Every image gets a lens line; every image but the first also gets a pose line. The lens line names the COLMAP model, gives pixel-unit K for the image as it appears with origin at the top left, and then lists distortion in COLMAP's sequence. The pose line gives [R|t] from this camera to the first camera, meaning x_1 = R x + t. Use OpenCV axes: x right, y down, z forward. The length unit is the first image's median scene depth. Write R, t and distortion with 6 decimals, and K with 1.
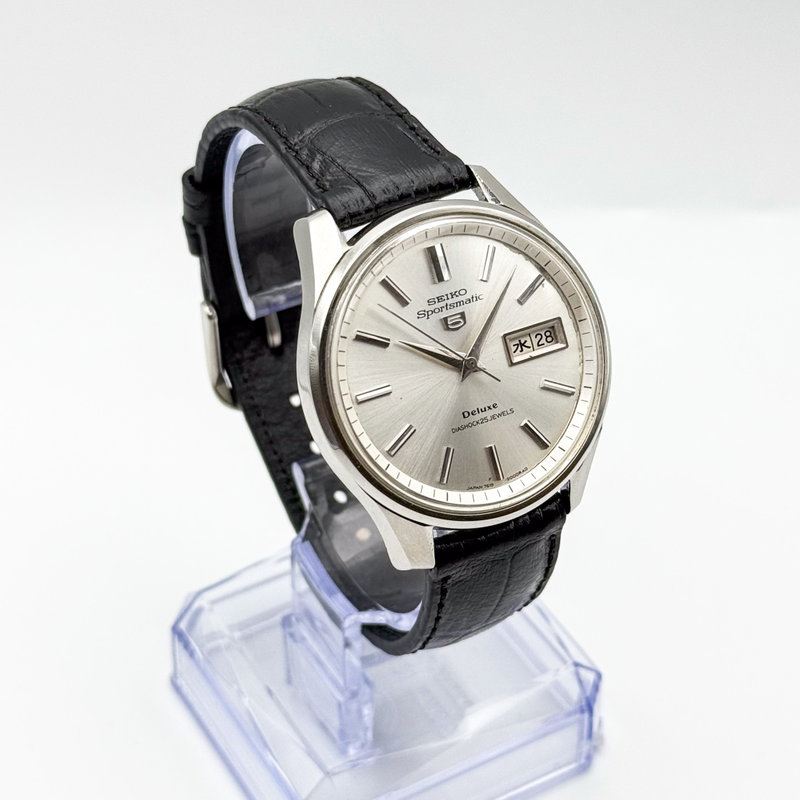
lens RADIAL K [[2012.3, 0, 399.9], [0, 2012.3, 399.3], [0, 0, 1]] dist [0.026493, 0.000000]
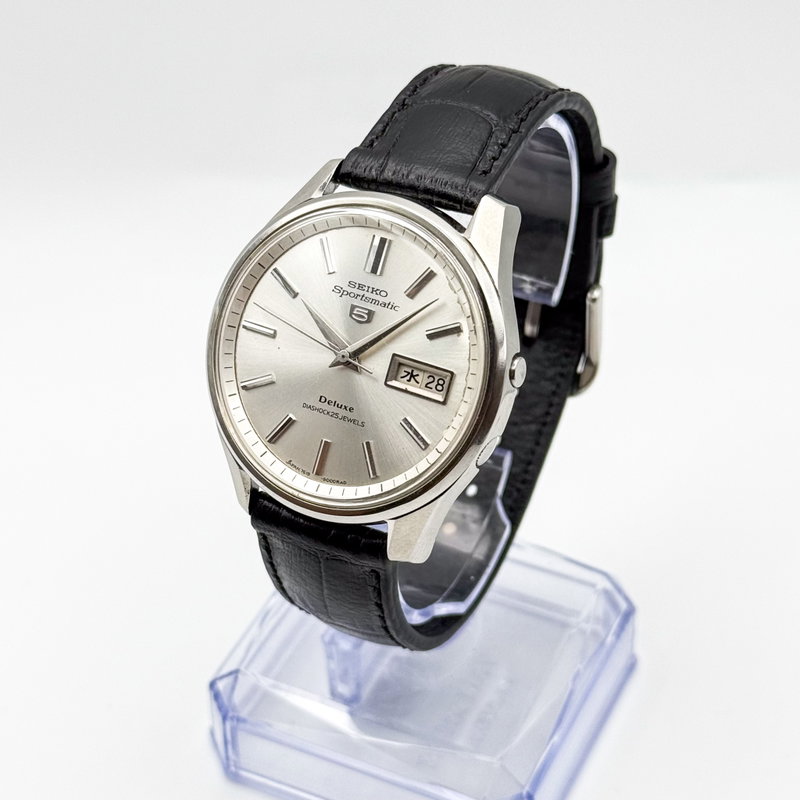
lens RADIAL K [[2012.3, 0, 401.2], [0, 2012.3, 397.8], [0, 0, 1]] dist [0.026493, 0.000000]
pose [[0.563280, 0.505796, -0.653365, 0.699491], [-0.503326, 0.837143, 0.214138, -0.224130], [0.655270, 0.208236, 0.726126, 0.301081]]
